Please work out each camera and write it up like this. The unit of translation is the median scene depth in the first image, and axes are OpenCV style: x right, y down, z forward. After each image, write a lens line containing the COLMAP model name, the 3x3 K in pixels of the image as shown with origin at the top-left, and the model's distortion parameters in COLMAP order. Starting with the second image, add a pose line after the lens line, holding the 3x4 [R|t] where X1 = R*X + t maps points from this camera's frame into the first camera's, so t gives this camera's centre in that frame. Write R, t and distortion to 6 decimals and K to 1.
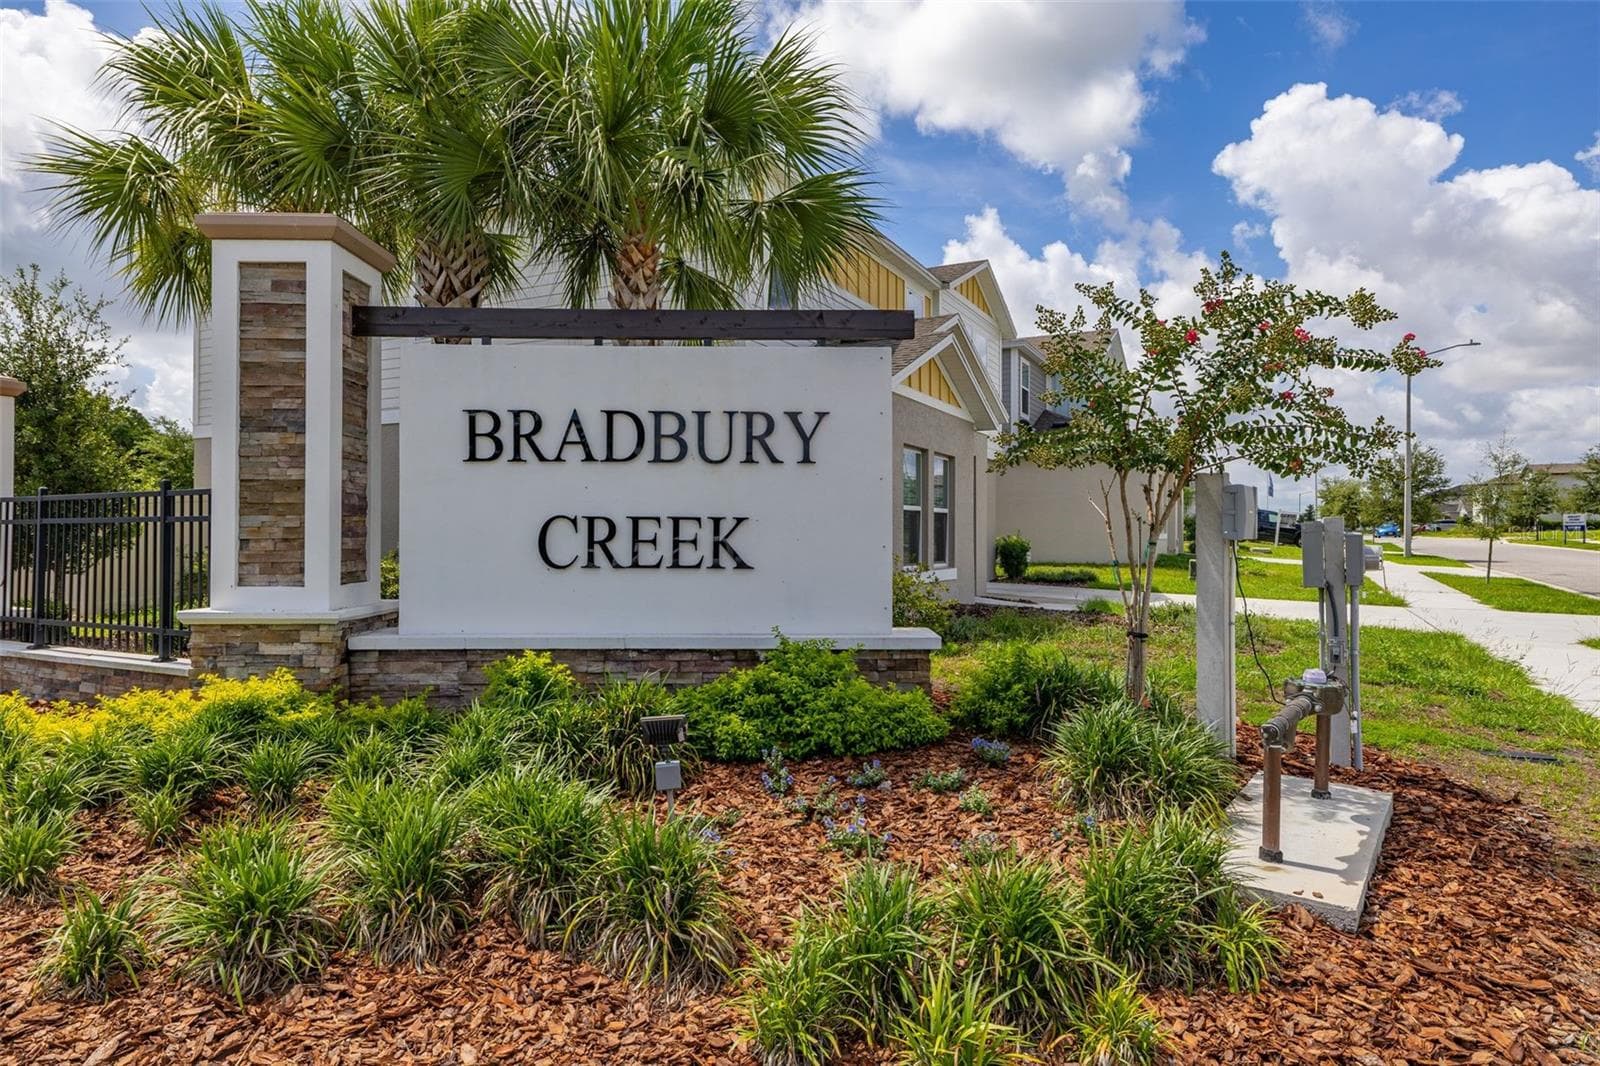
lens RADIAL K [[851.2, 0, 788.4], [0, 851.2, 529.4], [0, 0, 1]] dist [0.001799, 0.000410]
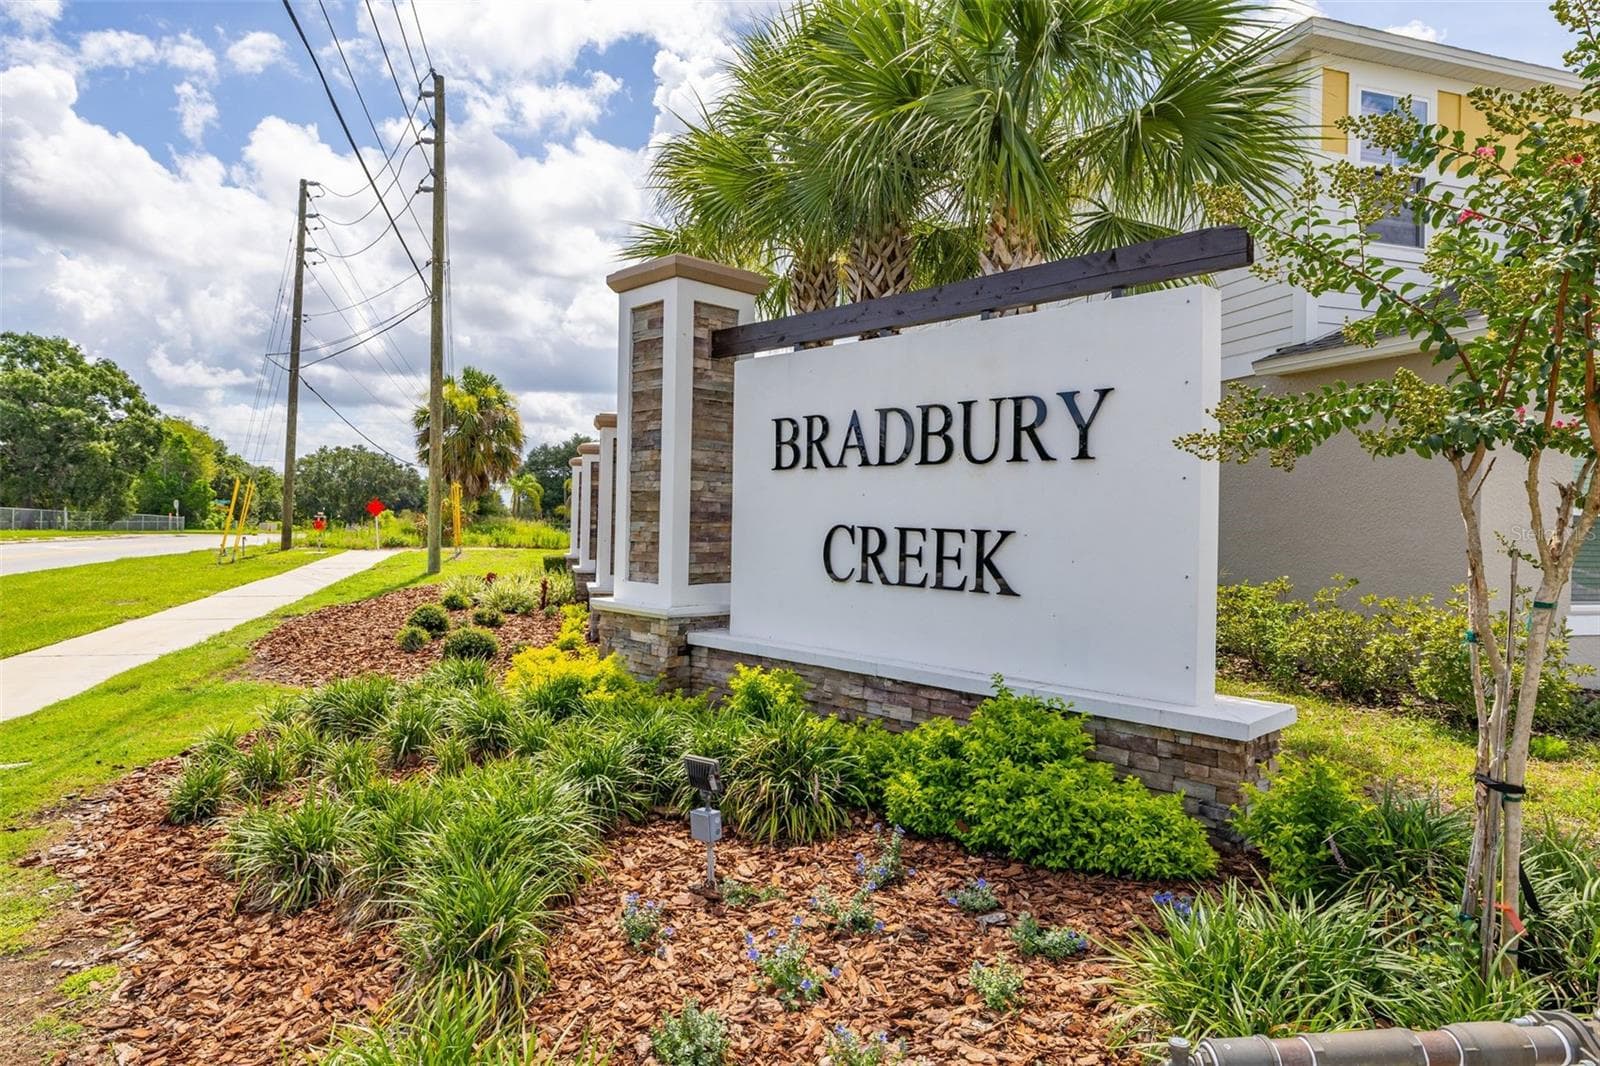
lens RADIAL K [[884.4, 0, 798.3], [0, 884.4, 525.4], [0, 0, 1]] dist [0.000401, 0.000123]
pose [[0.718167, 0.013122, -0.695747, 0.378565], [-0.014720, 0.999885, 0.003663, -0.018730], [0.695715, 0.007610, 0.718278, 0.269558]]
